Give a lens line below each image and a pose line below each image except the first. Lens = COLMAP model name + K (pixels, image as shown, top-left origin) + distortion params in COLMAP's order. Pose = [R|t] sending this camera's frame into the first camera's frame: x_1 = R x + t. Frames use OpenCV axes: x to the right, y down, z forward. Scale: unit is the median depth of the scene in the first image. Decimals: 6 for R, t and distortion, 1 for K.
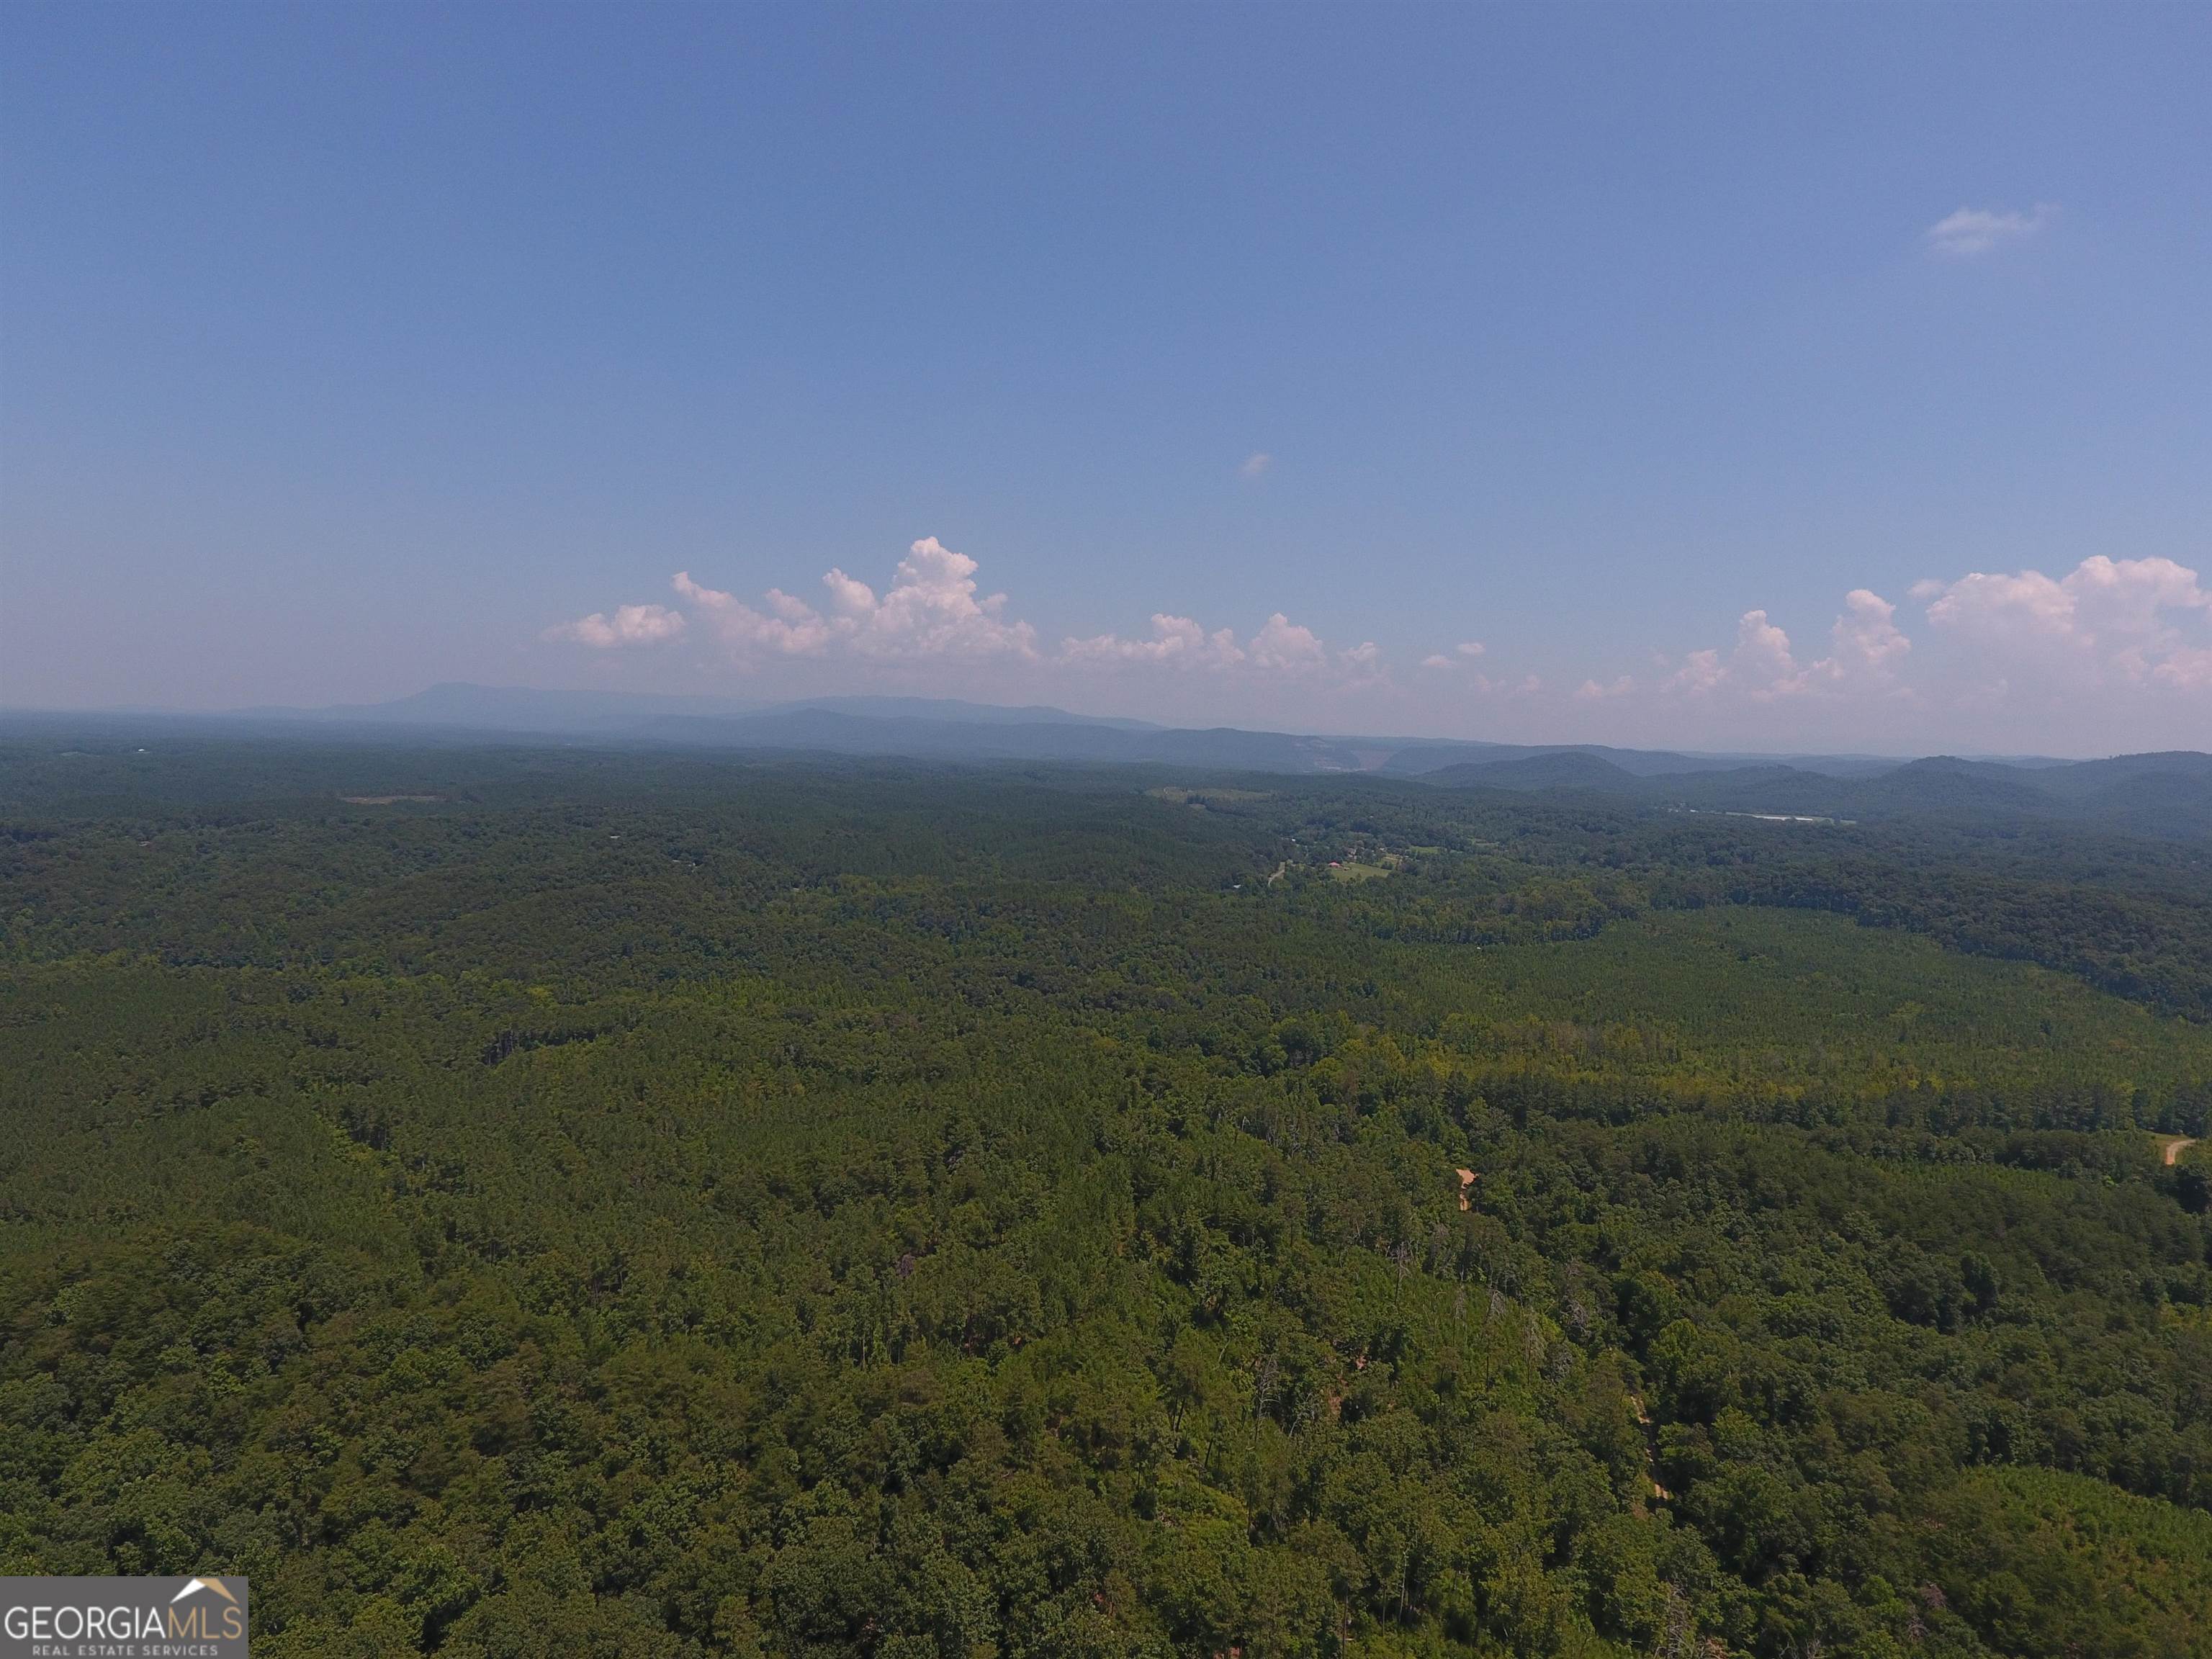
lens RADIAL K [[1297.6, 0, 1082.4], [0, 1297.6, 829.3], [0, 0, 1]] dist [-0.006633, 0.000755]
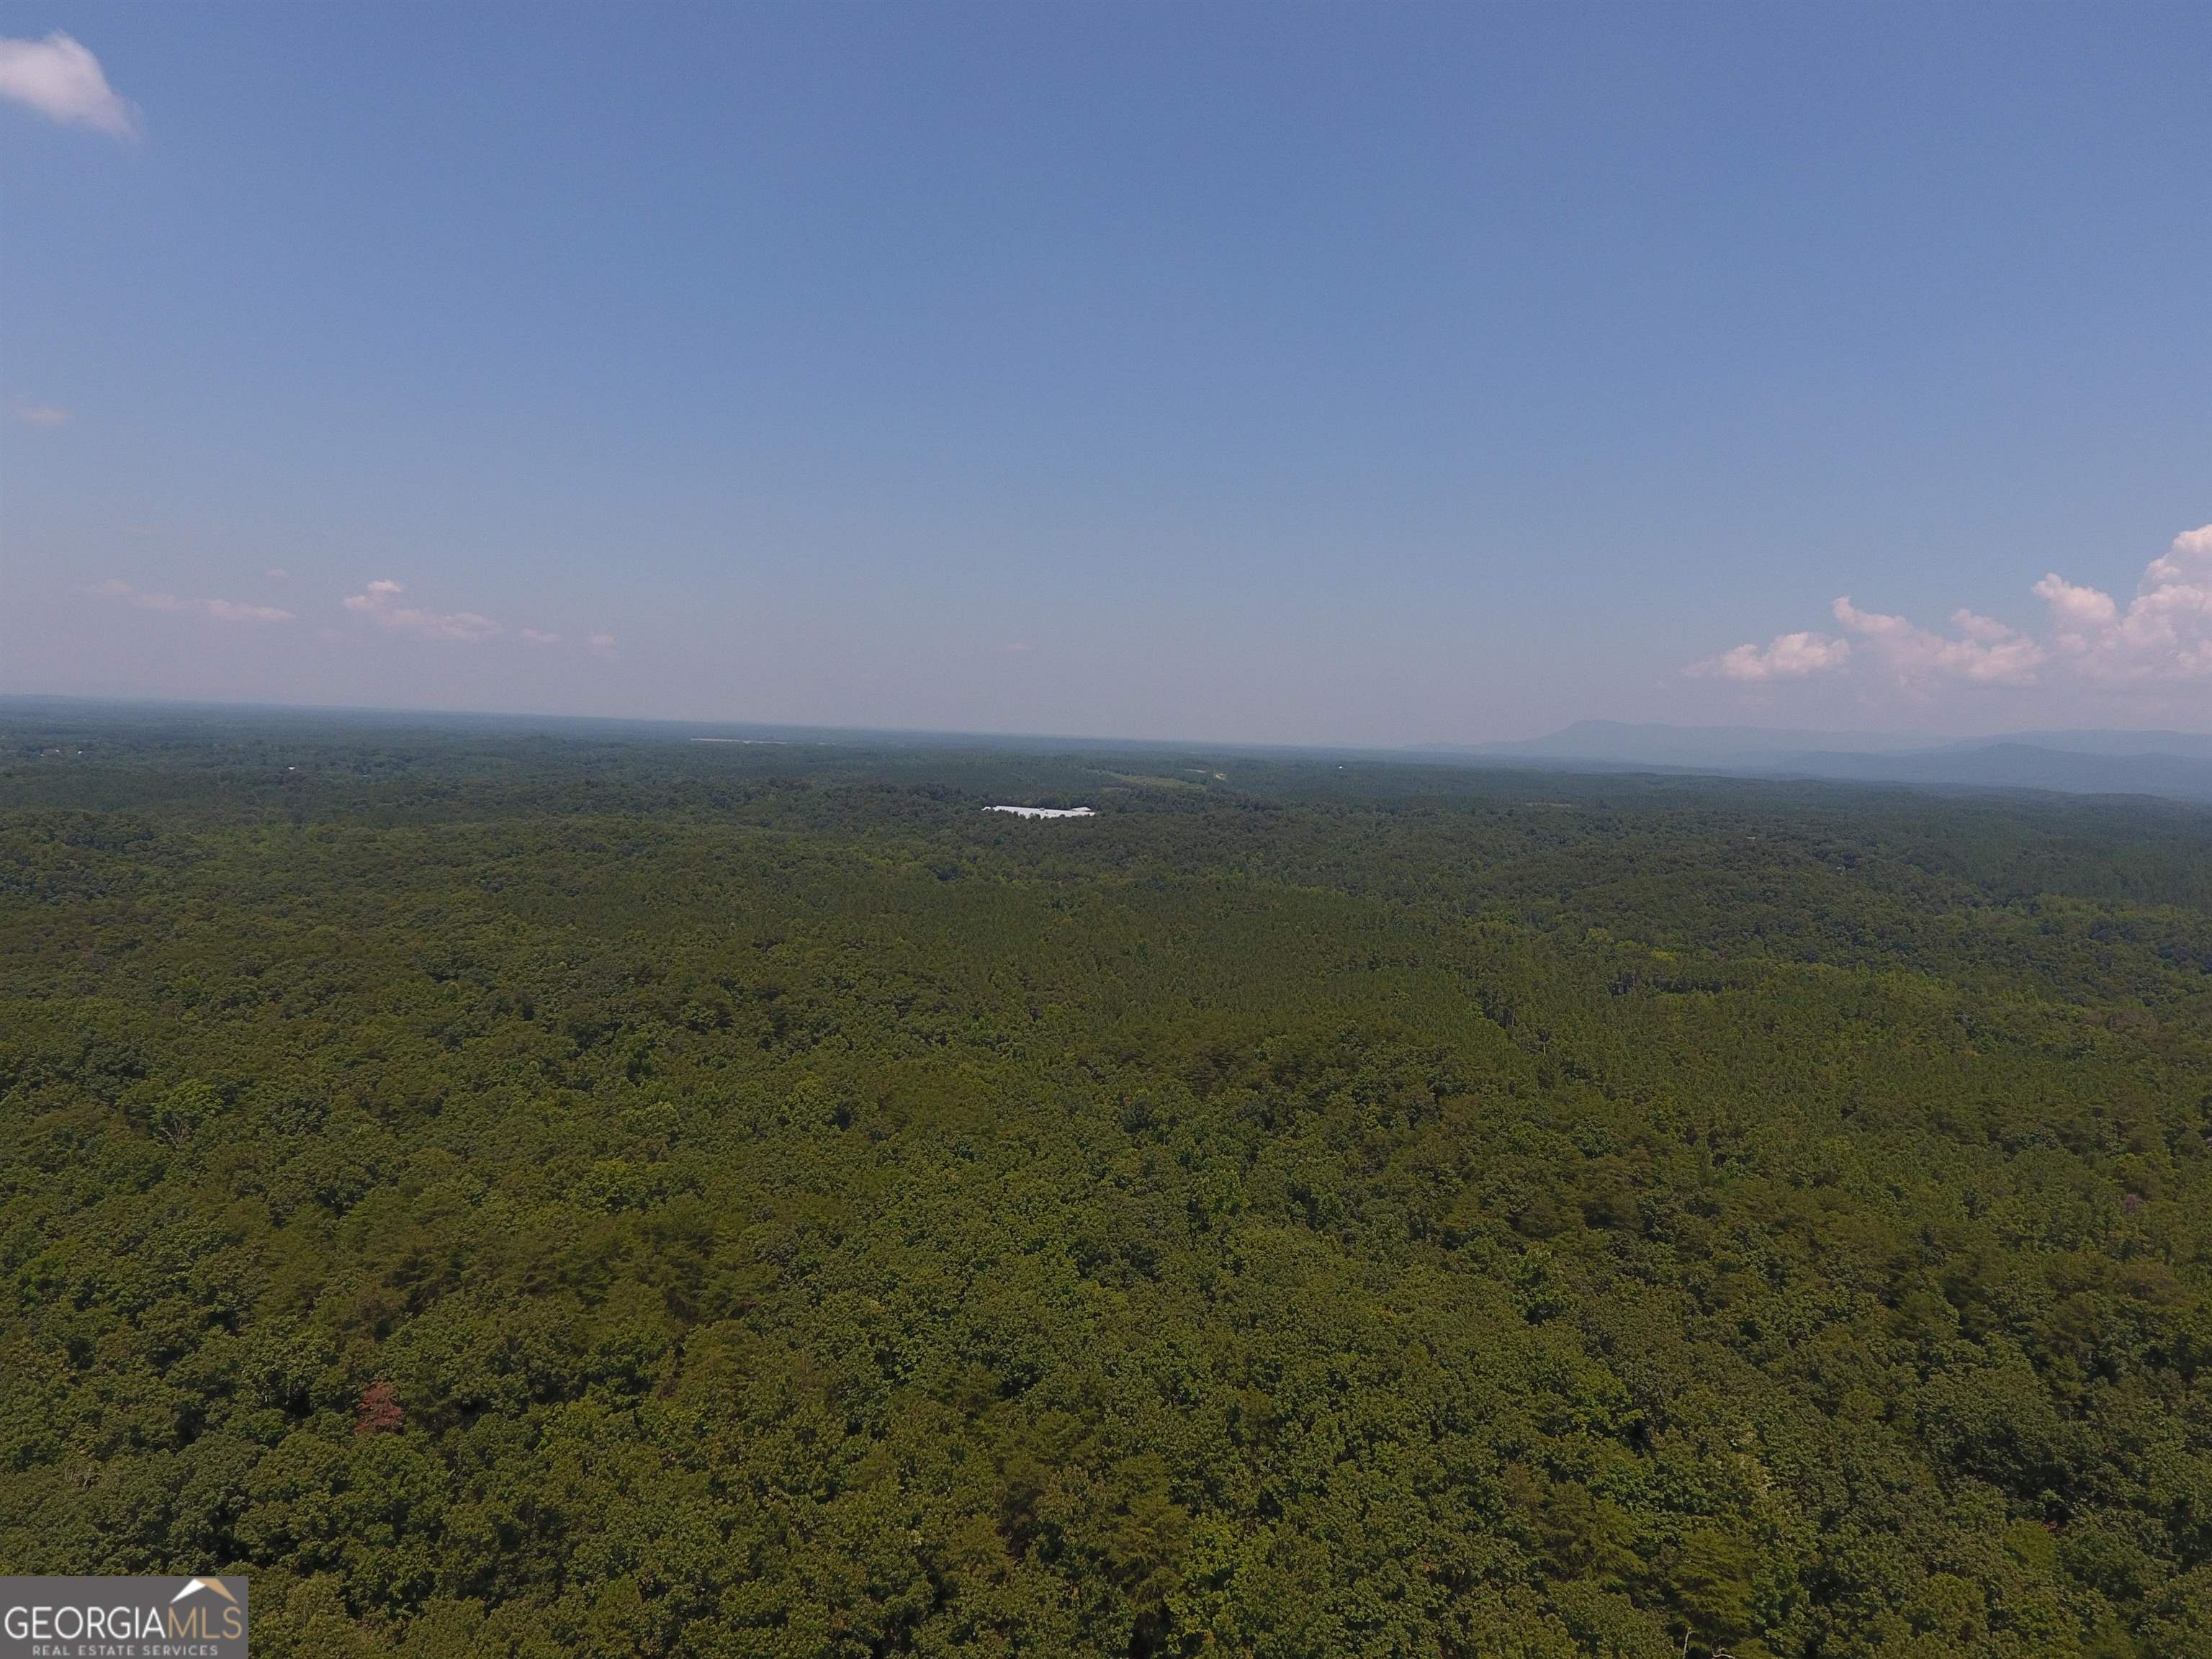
lens RADIAL K [[1297.6, 0, 1080.4], [0, 1297.6, 823.8], [0, 0, 1]] dist [-0.006633, 0.000755]
pose [[0.678183, 0.042195, -0.733681, -0.004358], [-0.070952, 0.997446, -0.008221, 0.117894], [0.731460, 0.057632, 0.679445, 0.007253]]
